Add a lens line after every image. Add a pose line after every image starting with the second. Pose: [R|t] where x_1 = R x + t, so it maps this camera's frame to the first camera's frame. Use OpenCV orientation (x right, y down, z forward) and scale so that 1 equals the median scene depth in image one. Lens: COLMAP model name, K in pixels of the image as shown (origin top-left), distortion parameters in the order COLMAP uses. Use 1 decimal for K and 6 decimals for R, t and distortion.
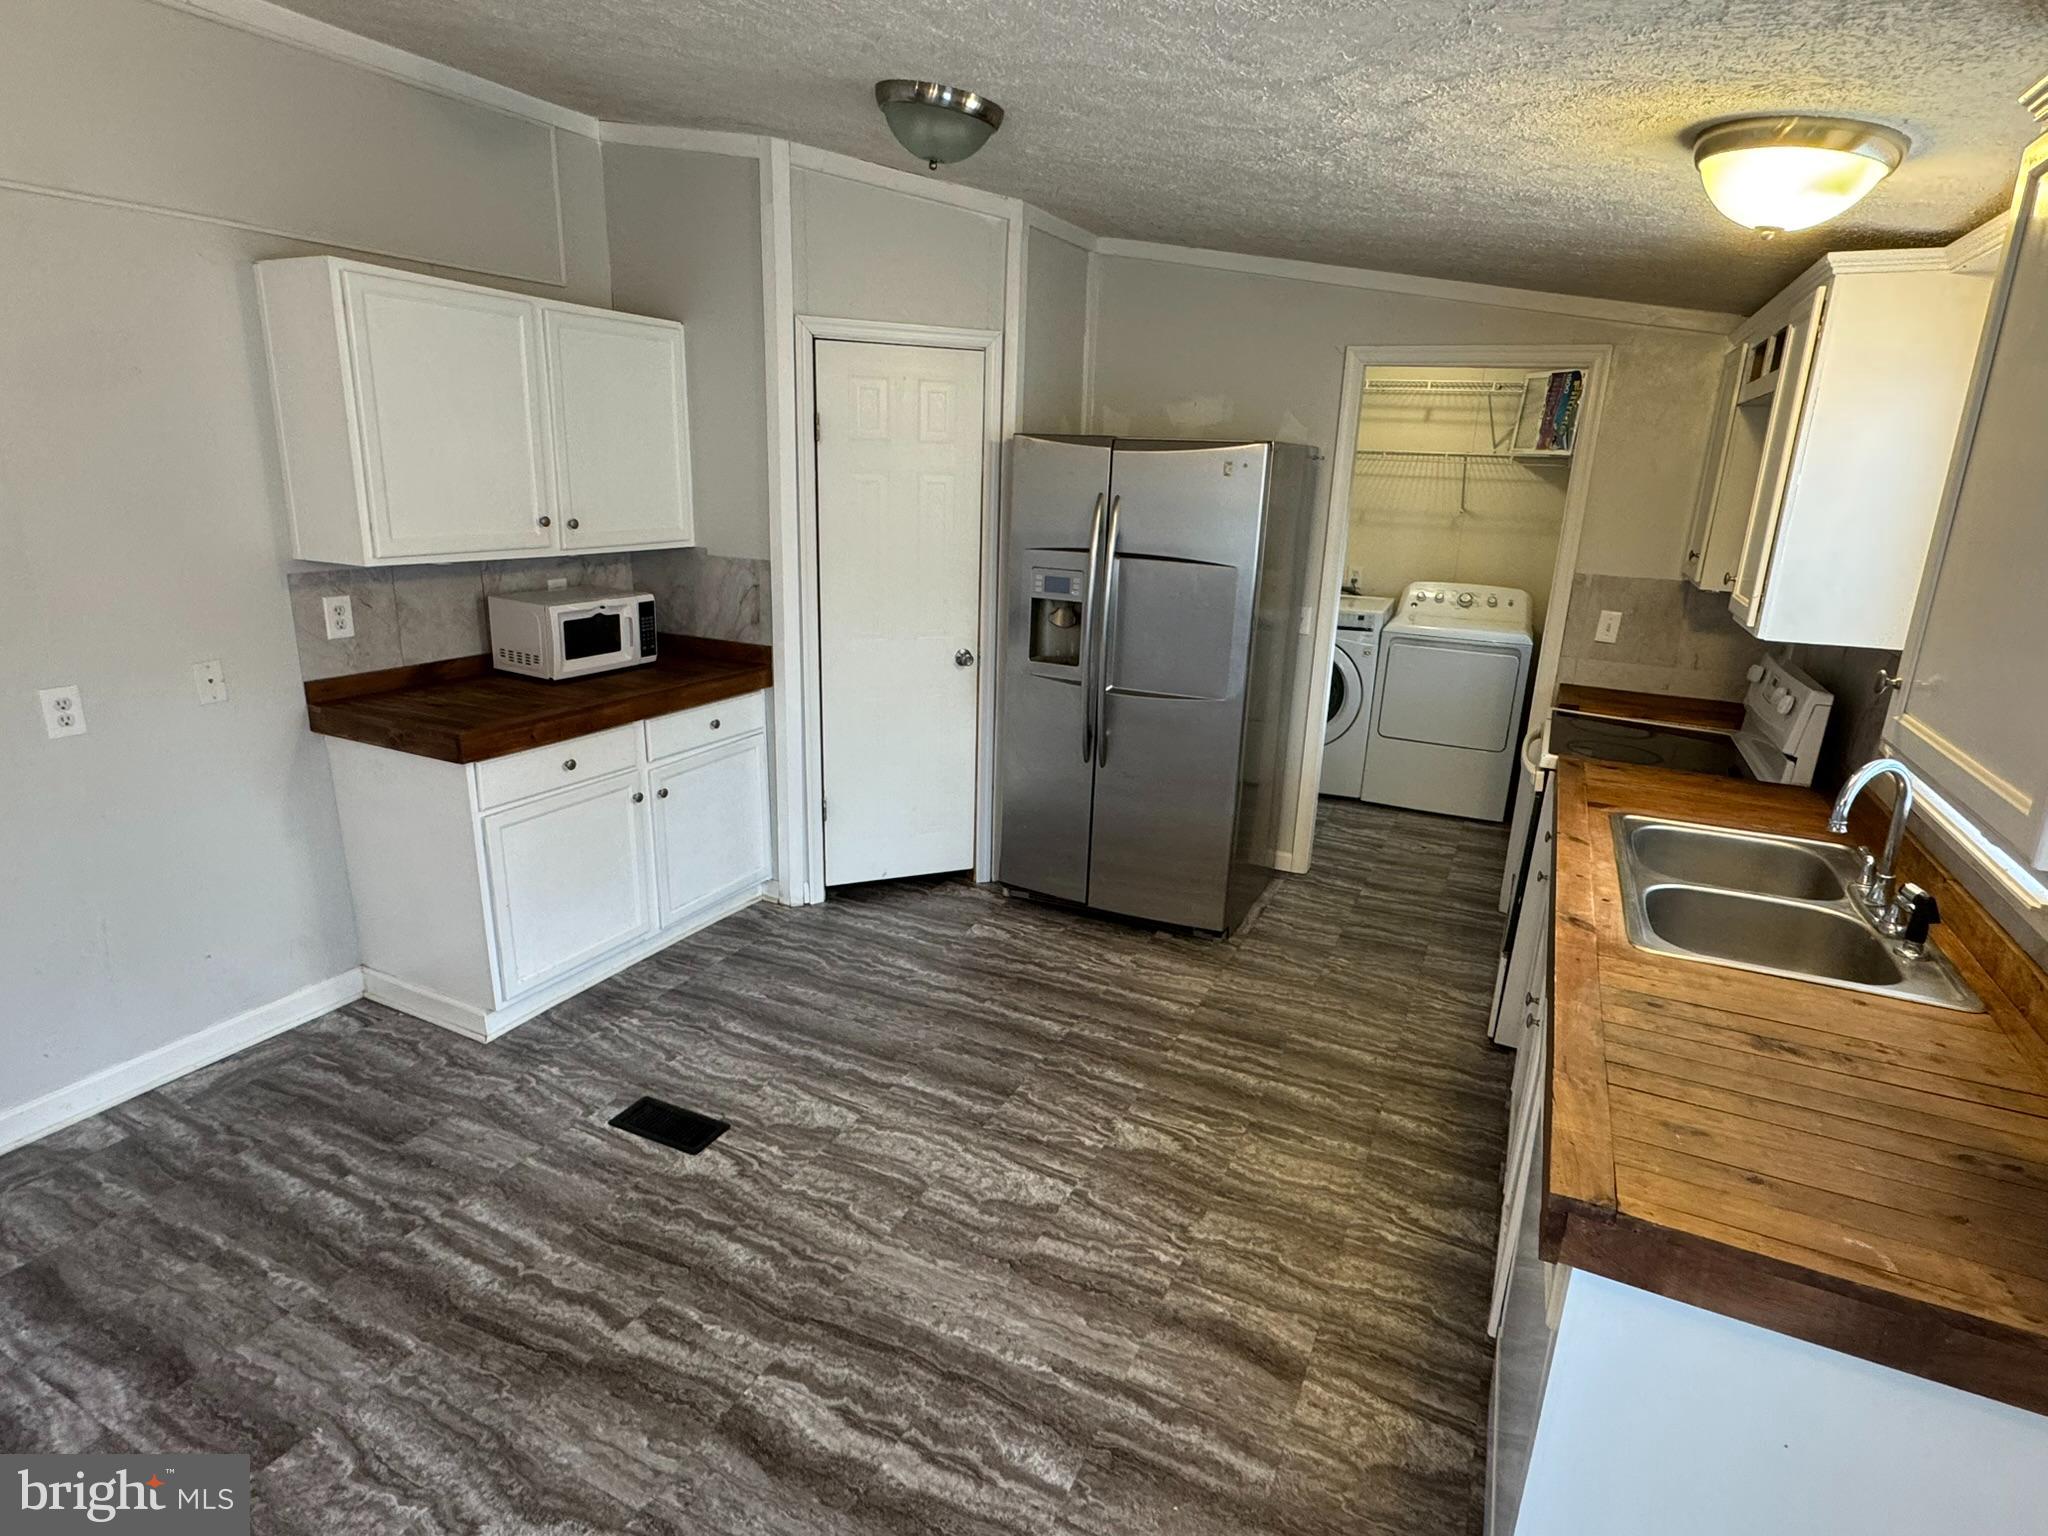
lens RADIAL K [[1081.4, 0, 1021.8], [0, 1081.4, 760.7], [0, 0, 1]] dist [-0.002866, 0.000088]
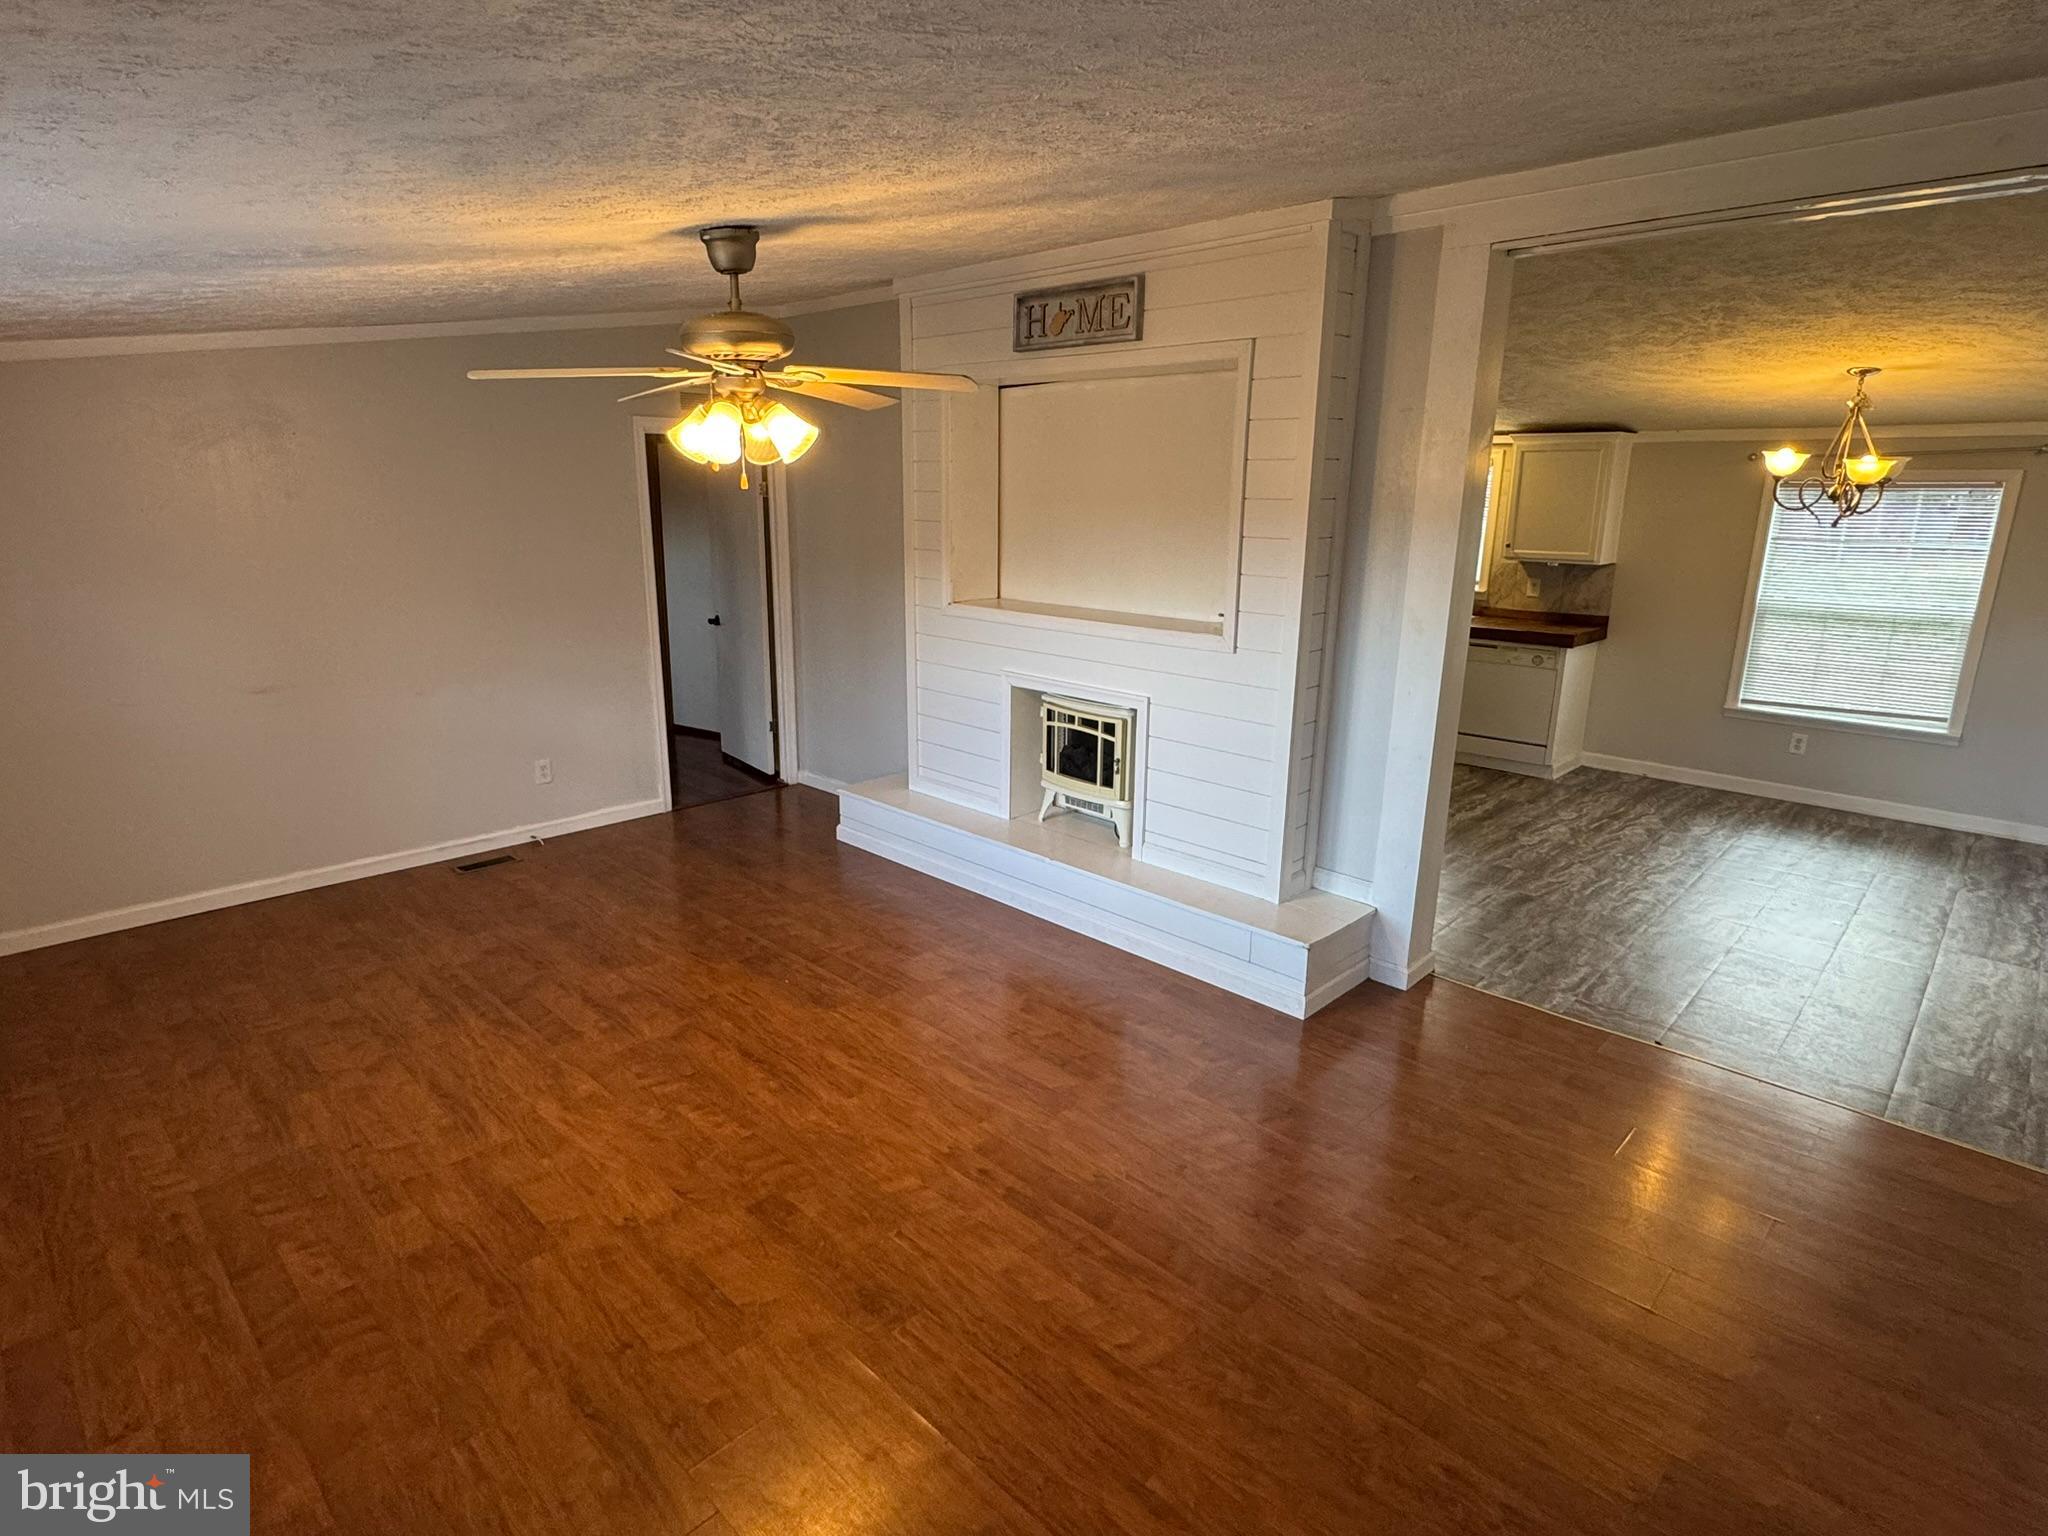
lens RADIAL K [[1081.4, 0, 1015.8], [0, 1081.4, 765.8], [0, 0, 1]] dist [-0.002866, 0.000088]
pose [[0.315031, -0.269204, 0.910101, -2.365446], [0.260670, 0.946593, 0.189768, -0.320926], [-0.912582, 0.177454, 0.368380, 0.702976]]
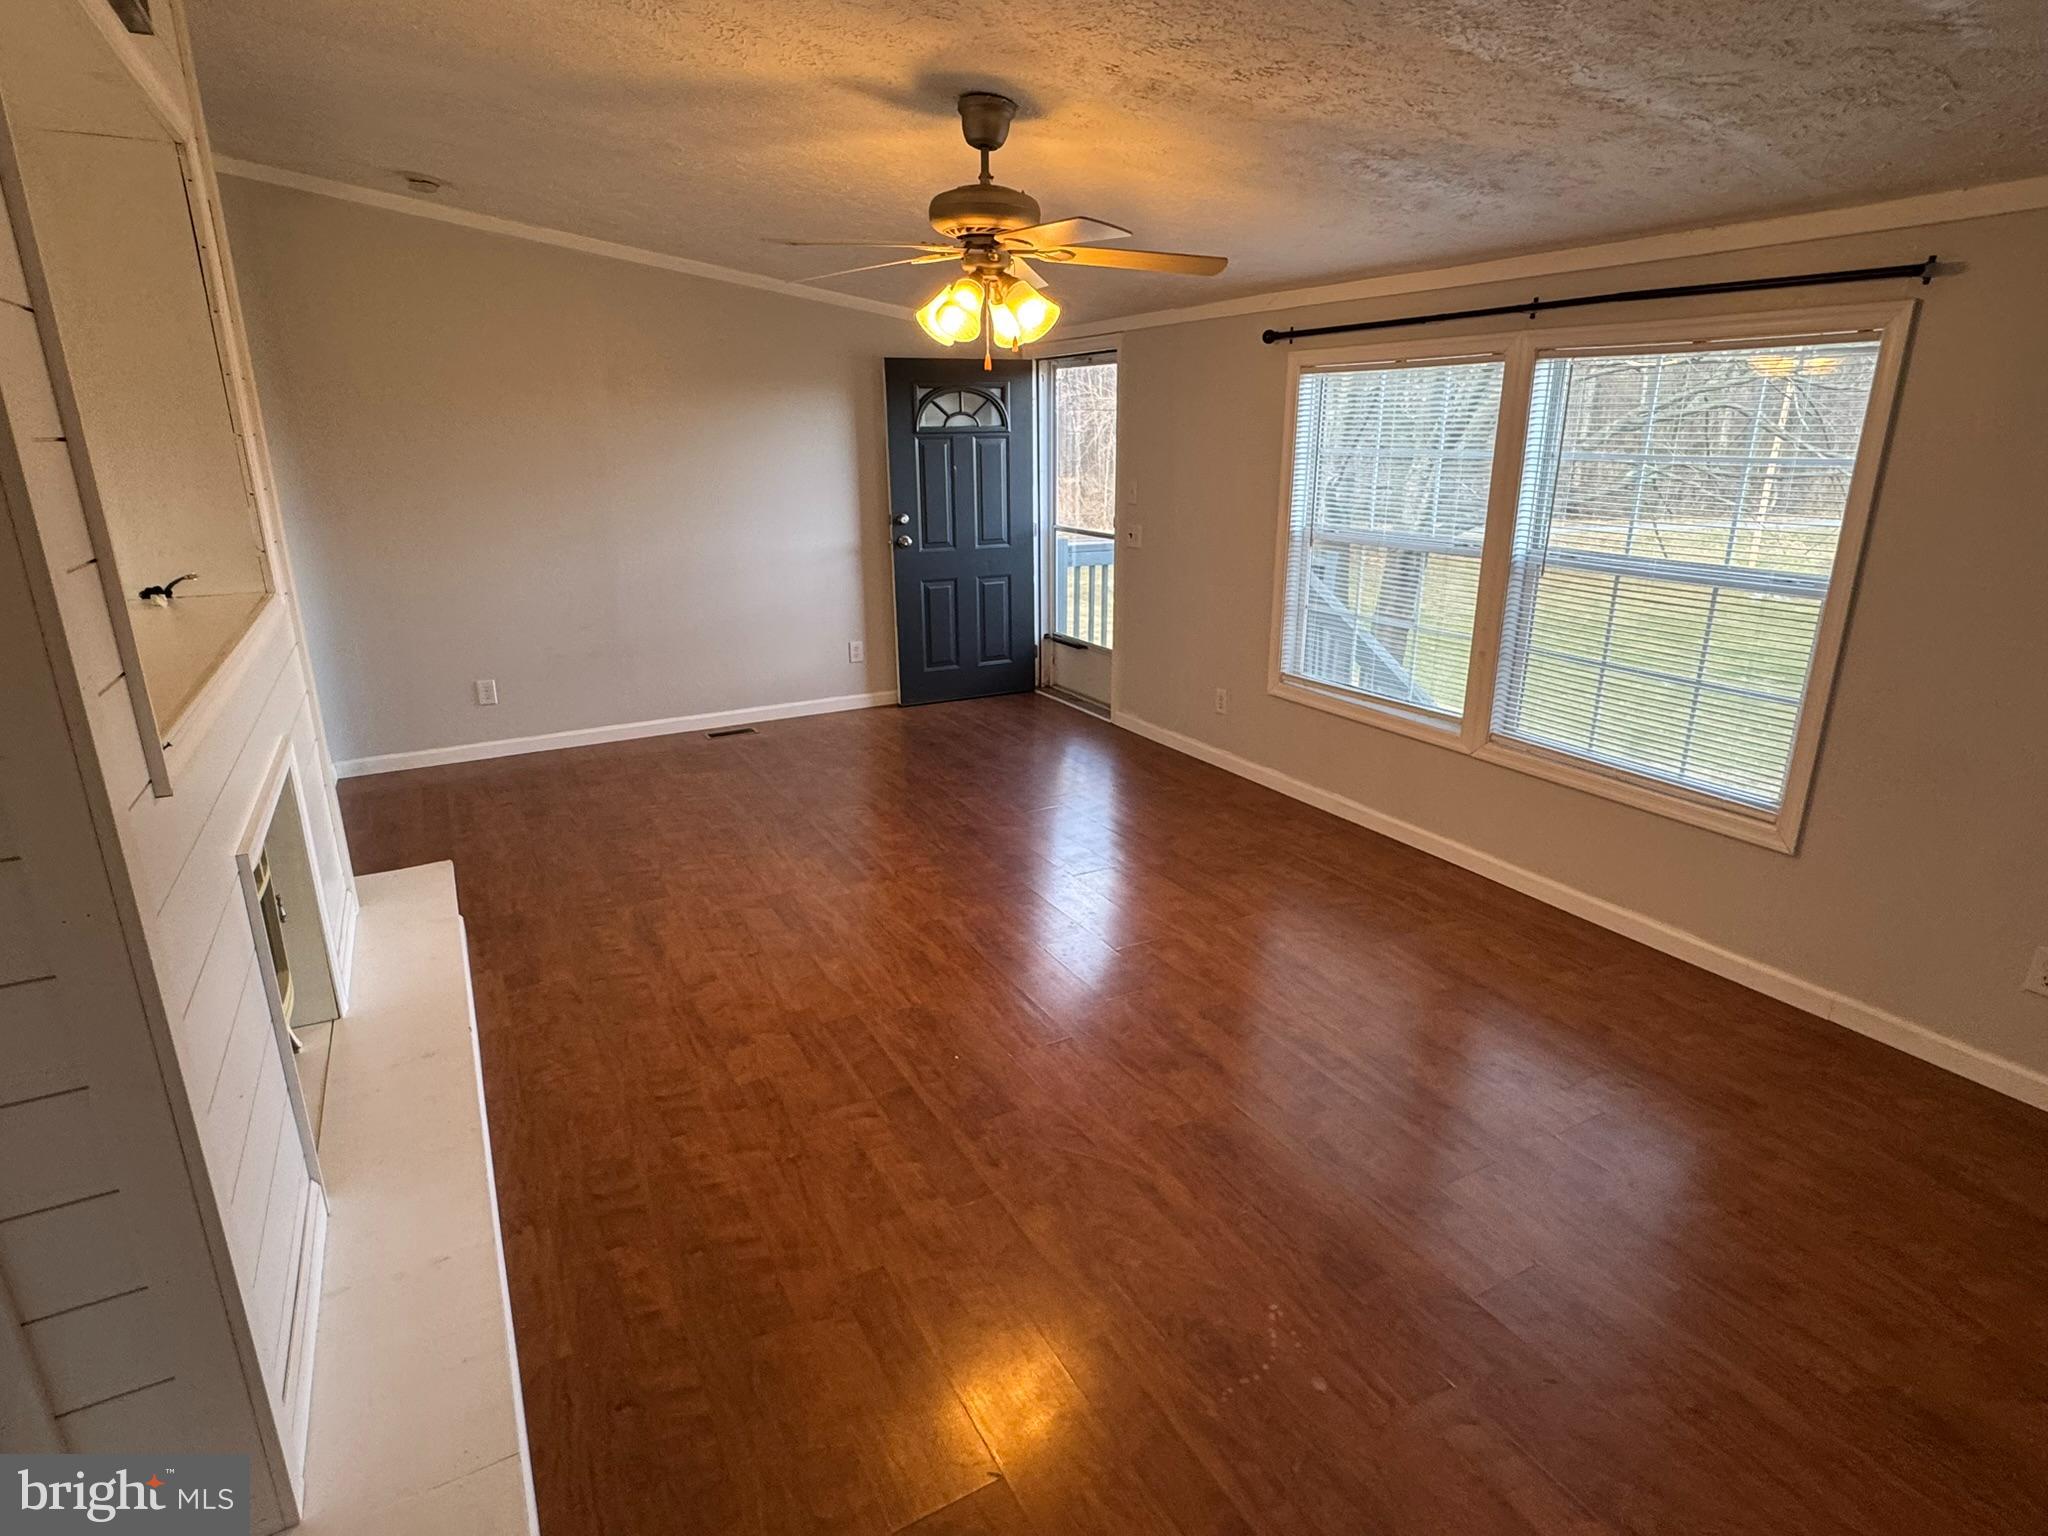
lens RADIAL K [[1081.4, 0, 1017.2], [0, 1081.4, 758.7], [0, 0, 1]] dist [-0.002866, 0.000088]
pose [[-0.577718, 0.211231, -0.788431, -0.539412], [-0.237380, 0.880704, 0.409891, -0.549521], [0.780956, 0.423959, -0.458656, 1.937787]]
